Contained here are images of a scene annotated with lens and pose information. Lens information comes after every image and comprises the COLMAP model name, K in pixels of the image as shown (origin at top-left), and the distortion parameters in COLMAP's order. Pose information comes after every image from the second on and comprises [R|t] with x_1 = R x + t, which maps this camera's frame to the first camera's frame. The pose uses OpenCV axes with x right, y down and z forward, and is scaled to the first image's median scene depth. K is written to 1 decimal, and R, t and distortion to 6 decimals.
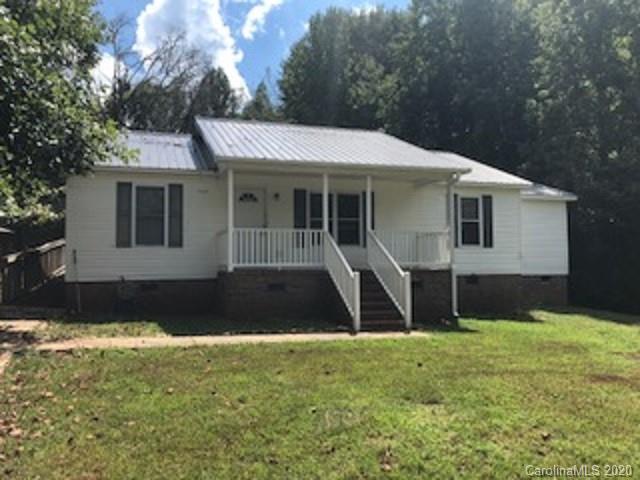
lens RADIAL K [[525.7, 0, 318.1], [0, 525.7, 244.7], [0, 0, 1]] dist [0.024686, 0.004585]
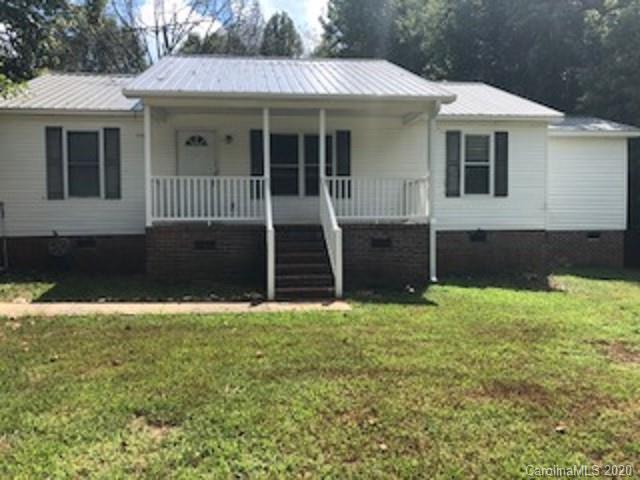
lens RADIAL K [[525.7, 0, 318.2], [0, 525.7, 236.4], [0, 0, 1]] dist [0.024686, 0.004585]
pose [[0.982755, 0.005804, -0.184821, 0.225905], [0.007944, 0.997259, 0.073560, 0.005049], [0.184741, -0.073760, 0.980015, 0.170297]]
